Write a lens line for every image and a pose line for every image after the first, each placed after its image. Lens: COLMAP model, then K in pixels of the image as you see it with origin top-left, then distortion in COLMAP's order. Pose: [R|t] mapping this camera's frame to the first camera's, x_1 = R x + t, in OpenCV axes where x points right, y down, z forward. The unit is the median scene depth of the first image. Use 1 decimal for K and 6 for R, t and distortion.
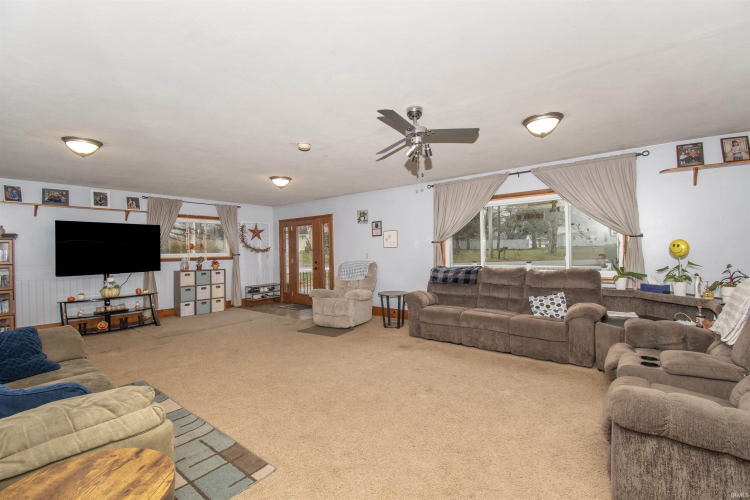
lens RADIAL K [[330.9, 0, 359.2], [0, 330.9, 248.4], [0, 0, 1]] dist [-0.011654, -0.006237]
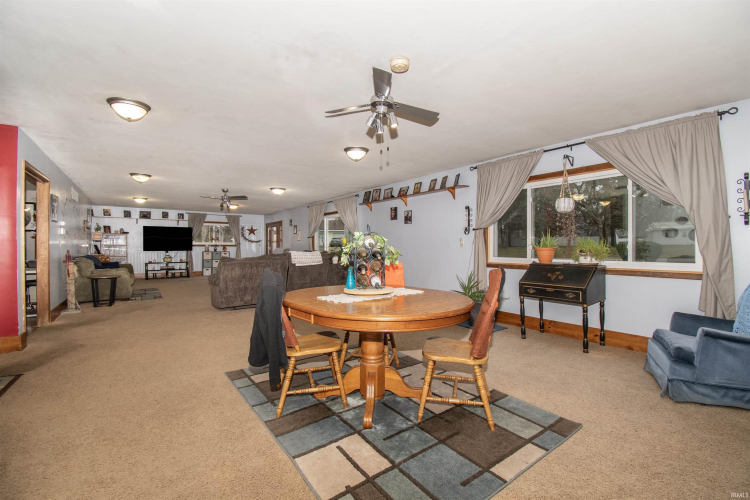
lens RADIAL K [[330.9, 0, 372.6], [0, 330.9, 249.5], [0, 0, 1]] dist [-0.011654, -0.006237]
pose [[0.965705, 0.024075, -0.258522, 0.934824], [-0.018808, 0.999562, 0.022830, -0.004424], [0.258959, -0.017185, 0.965735, -0.617010]]
